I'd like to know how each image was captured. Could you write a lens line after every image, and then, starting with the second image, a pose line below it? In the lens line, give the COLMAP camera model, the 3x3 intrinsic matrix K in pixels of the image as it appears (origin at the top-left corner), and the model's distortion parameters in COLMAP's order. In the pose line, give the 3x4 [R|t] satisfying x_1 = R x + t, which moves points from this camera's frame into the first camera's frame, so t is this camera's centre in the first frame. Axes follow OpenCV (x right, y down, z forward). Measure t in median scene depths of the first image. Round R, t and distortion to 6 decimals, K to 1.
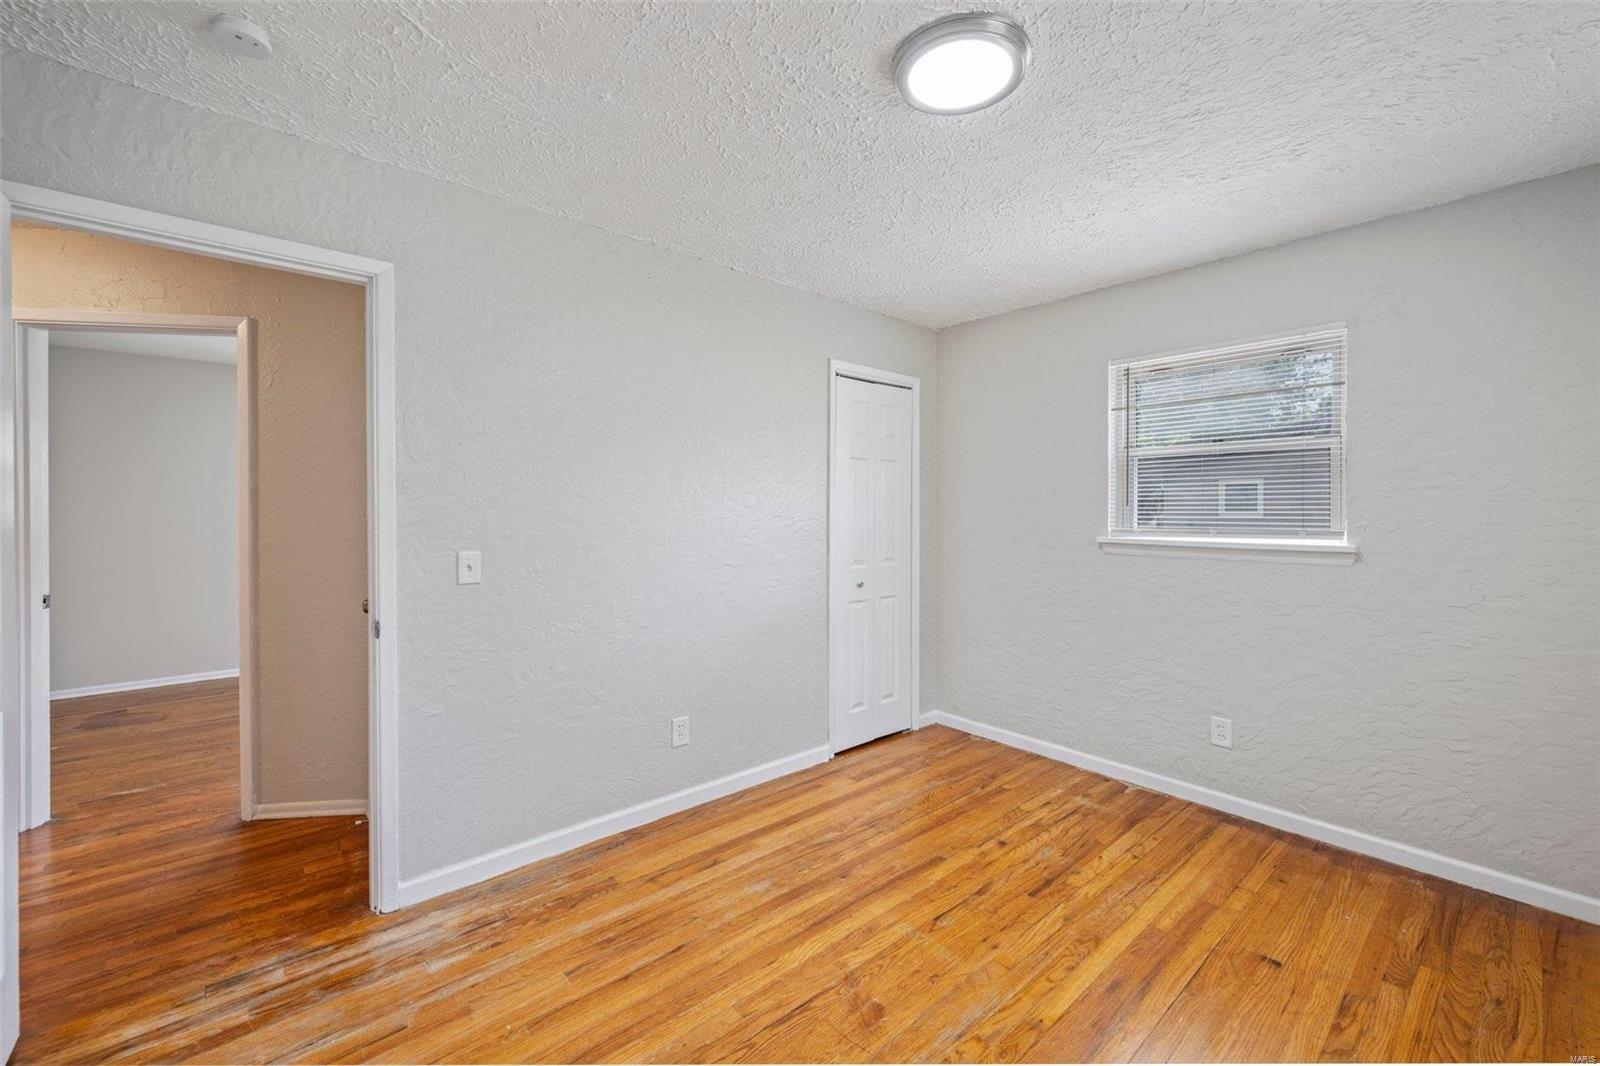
lens RADIAL K [[632.3, 0, 792.7], [0, 632.3, 515.4], [0, 0, 1]] dist [-0.000838, 0.000018]
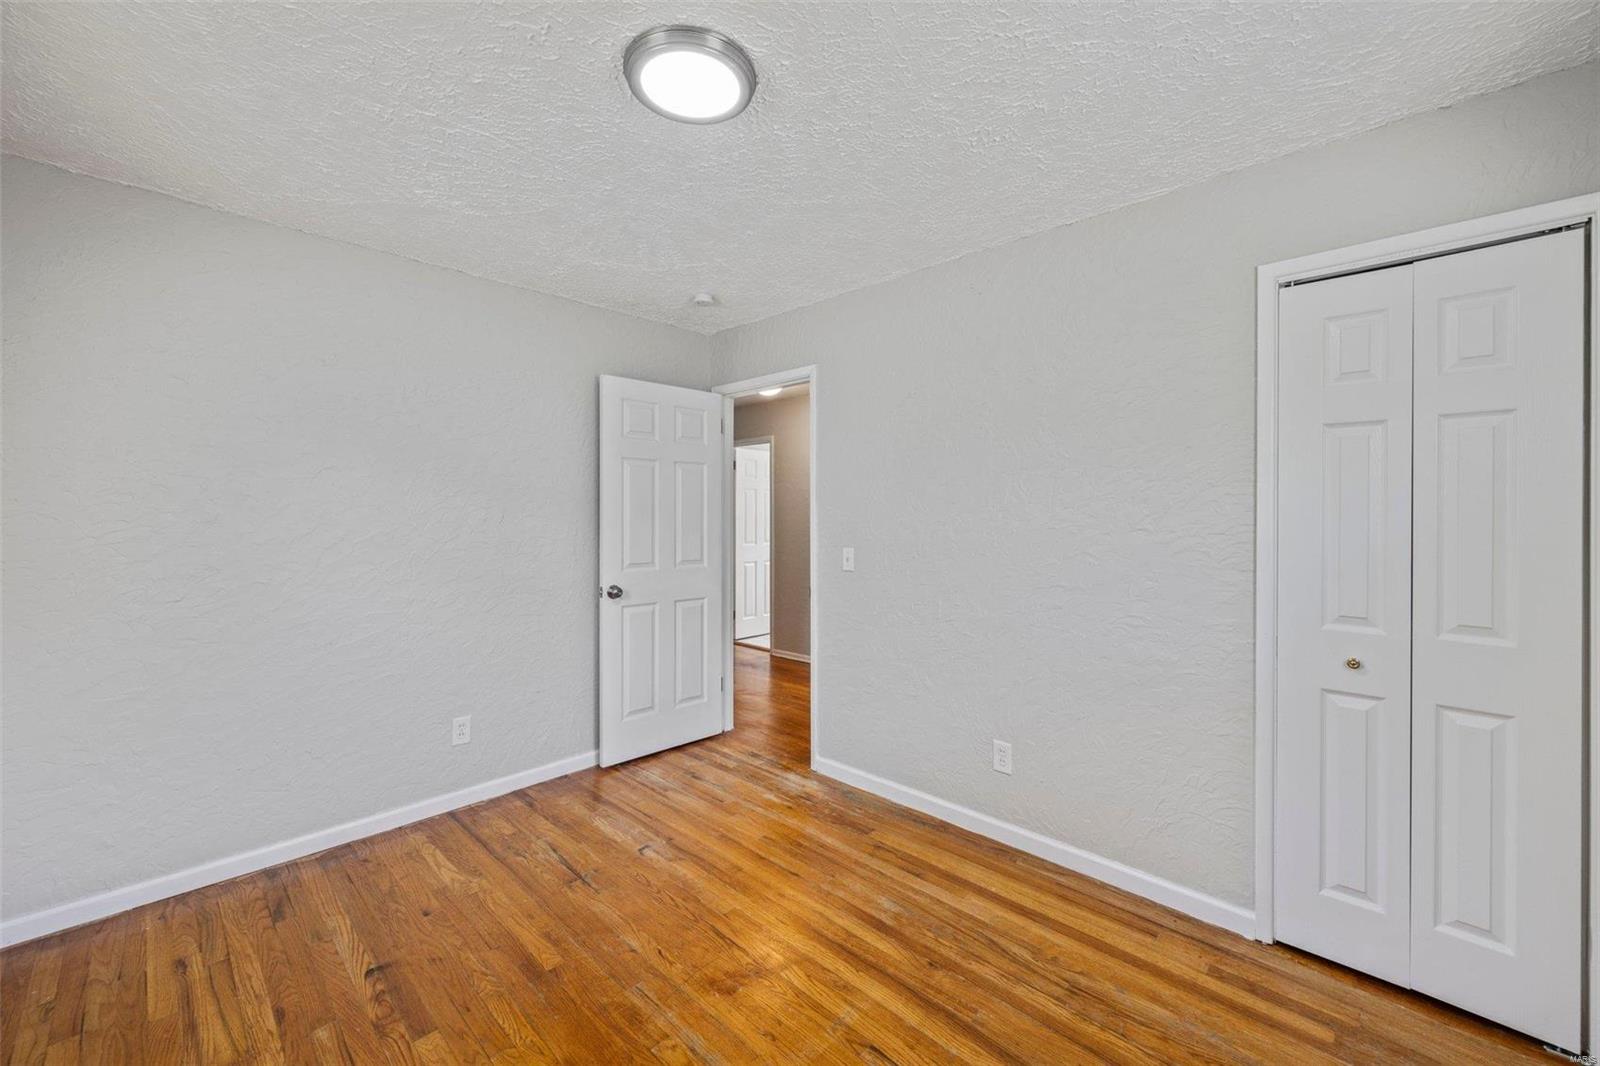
lens RADIAL K [[632.3, 0, 792.7], [0, 632.3, 515.4], [0, 0, 1]] dist [-0.000838, 0.000018]
pose [[0.098230, -0.001238, -0.995163, 0.893455], [-0.009973, 0.999948, -0.002228, -0.012352], [0.995114, 0.010144, 0.098212, 0.737497]]
